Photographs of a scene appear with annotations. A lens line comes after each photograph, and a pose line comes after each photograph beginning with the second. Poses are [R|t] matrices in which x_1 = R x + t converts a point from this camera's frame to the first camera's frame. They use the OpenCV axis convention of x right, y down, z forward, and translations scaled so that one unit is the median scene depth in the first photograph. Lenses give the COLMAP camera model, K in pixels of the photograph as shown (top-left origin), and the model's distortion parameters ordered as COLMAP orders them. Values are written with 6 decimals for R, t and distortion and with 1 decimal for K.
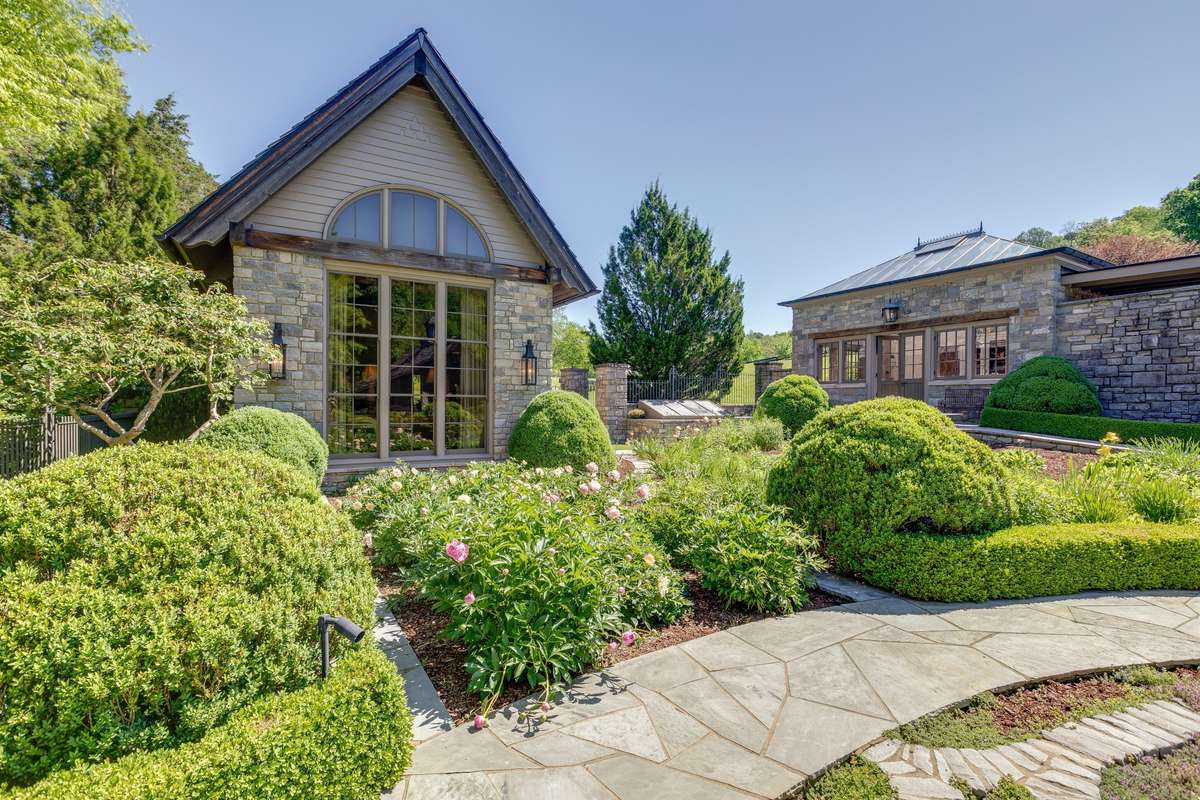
lens RADIAL K [[548.8, 0, 596.9], [0, 548.8, 407.6], [0, 0, 1]] dist [-0.008585, 0.000519]
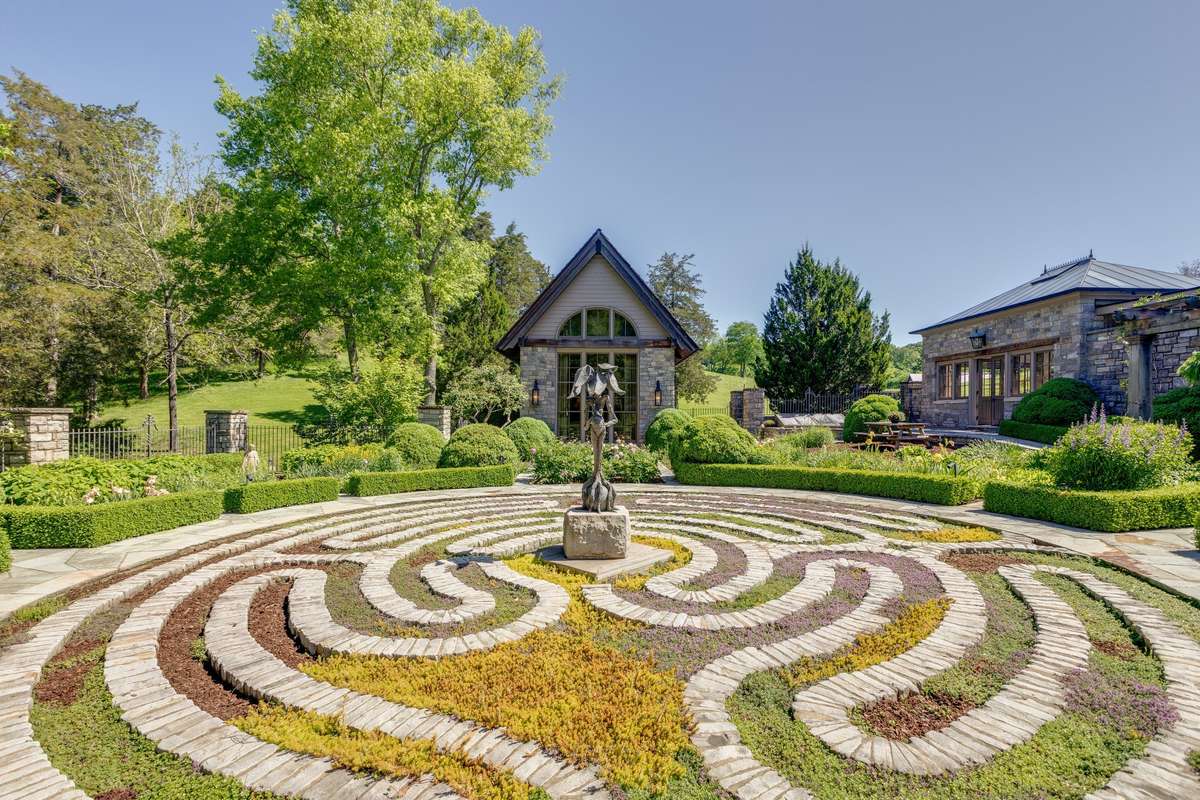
lens RADIAL K [[548.8, 0, 602.2], [0, 548.8, 406.4], [0, 0, 1]] dist [-0.008585, 0.000519]
pose [[0.865184, -0.006716, -0.501410, 0.550128], [-0.005887, 0.999705, -0.023548, 0.004000], [0.501420, 0.023325, 0.864889, -0.569872]]
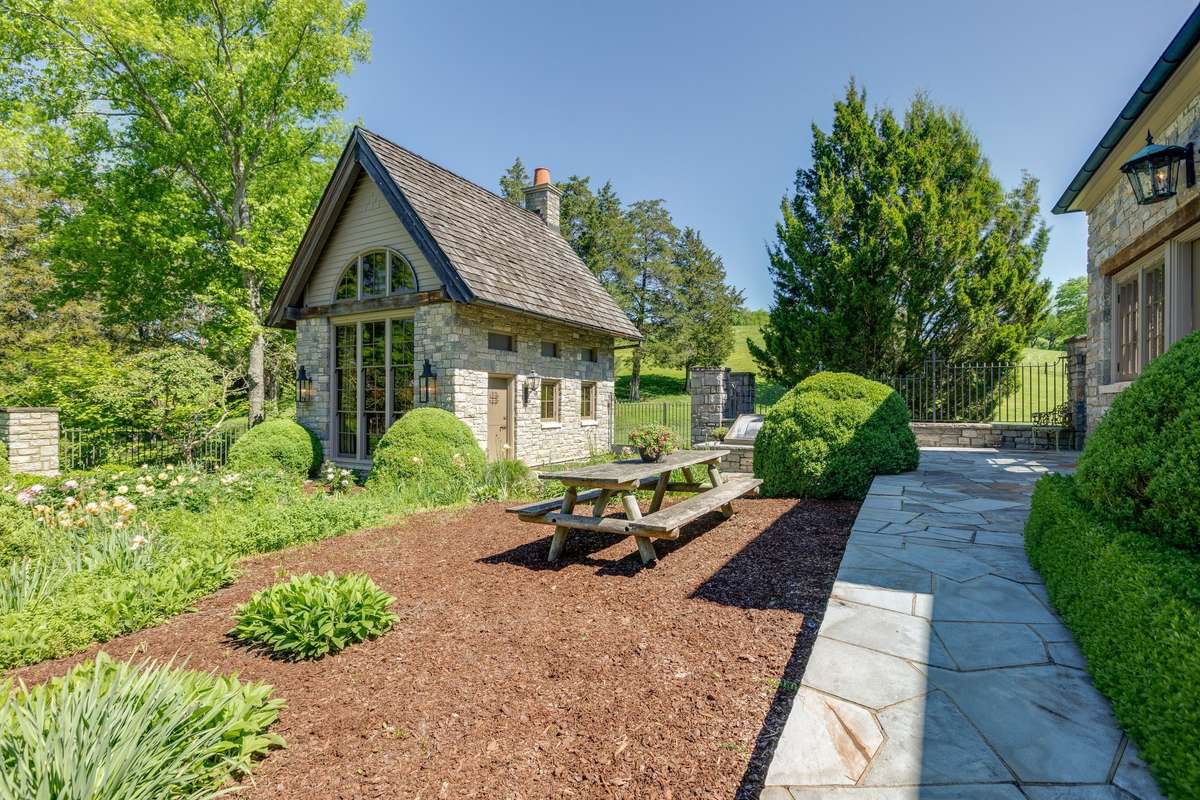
lens RADIAL K [[548.8, 0, 605.2], [0, 548.8, 403.1], [0, 0, 1]] dist [-0.008585, 0.000519]
pose [[0.510441, -0.001638, -0.859911, 0.855259], [-0.007959, 0.999946, -0.006629, -0.031013], [0.859876, 0.010227, 0.510400, 0.674636]]
